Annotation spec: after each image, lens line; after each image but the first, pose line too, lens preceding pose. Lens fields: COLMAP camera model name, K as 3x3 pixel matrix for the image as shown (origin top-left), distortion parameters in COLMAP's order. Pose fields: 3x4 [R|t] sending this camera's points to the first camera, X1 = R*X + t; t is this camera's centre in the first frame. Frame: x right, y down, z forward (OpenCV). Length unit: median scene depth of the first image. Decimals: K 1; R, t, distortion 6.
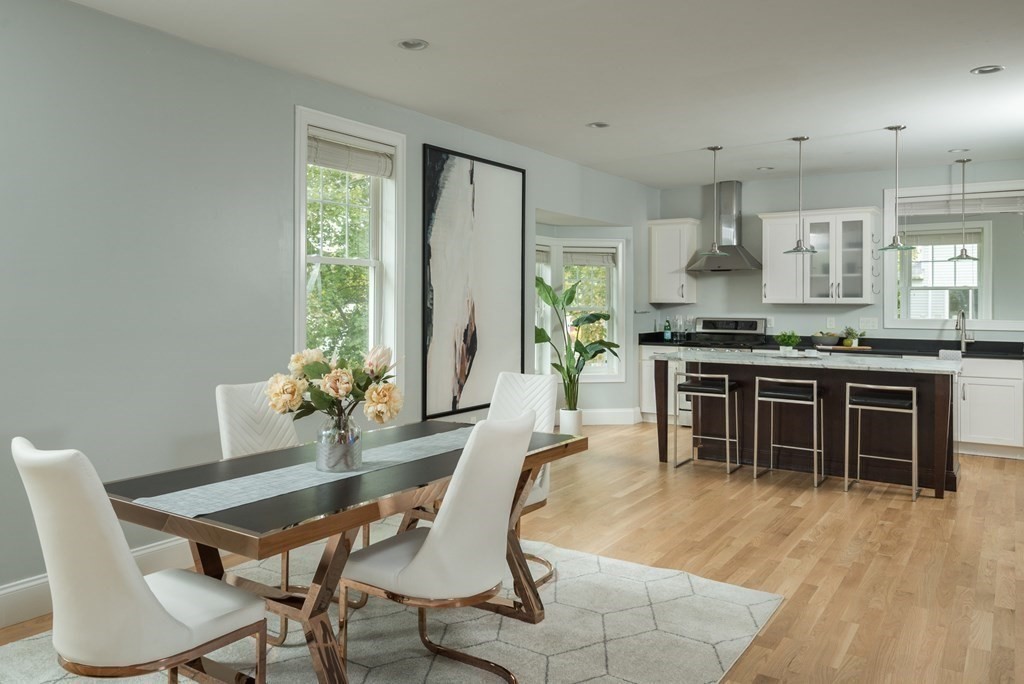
lens RADIAL K [[773.6, 0, 458.7], [0, 773.6, 296.4], [0, 0, 1]] dist [0.008890, 0.003915]
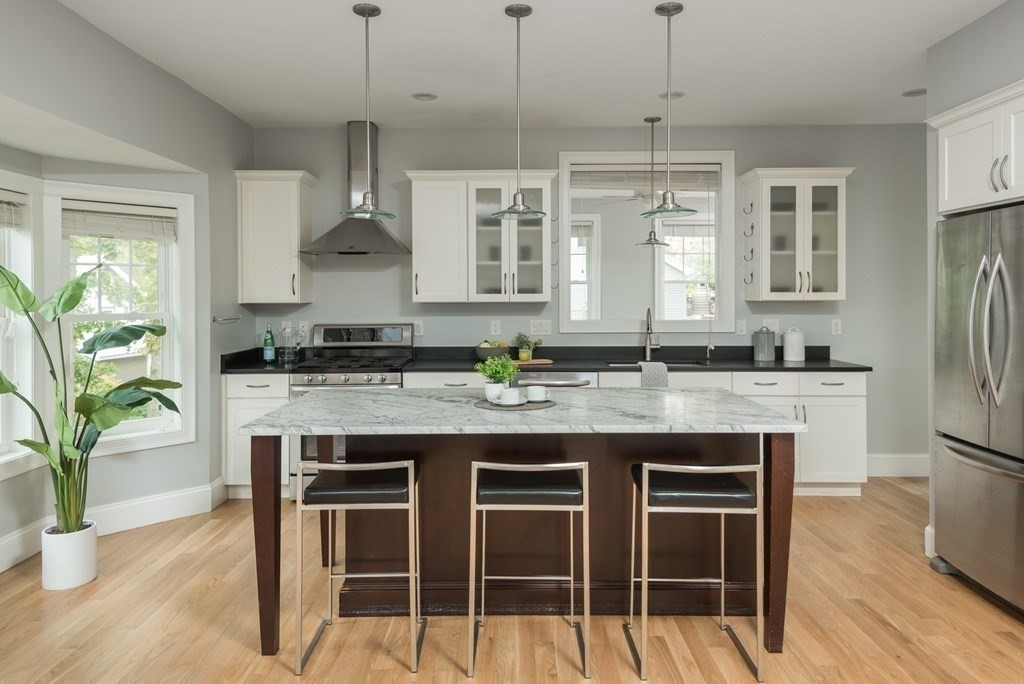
lens RADIAL K [[671.2, 0, 506.5], [0, 671.2, 294.7], [0, 0, 1]] dist [0.043000, -0.015486]
pose [[0.814856, -0.008284, 0.579604, 0.124120], [0.004698, 0.999959, 0.007687, -0.002417], [-0.579644, -0.003540, 0.814862, 0.501989]]
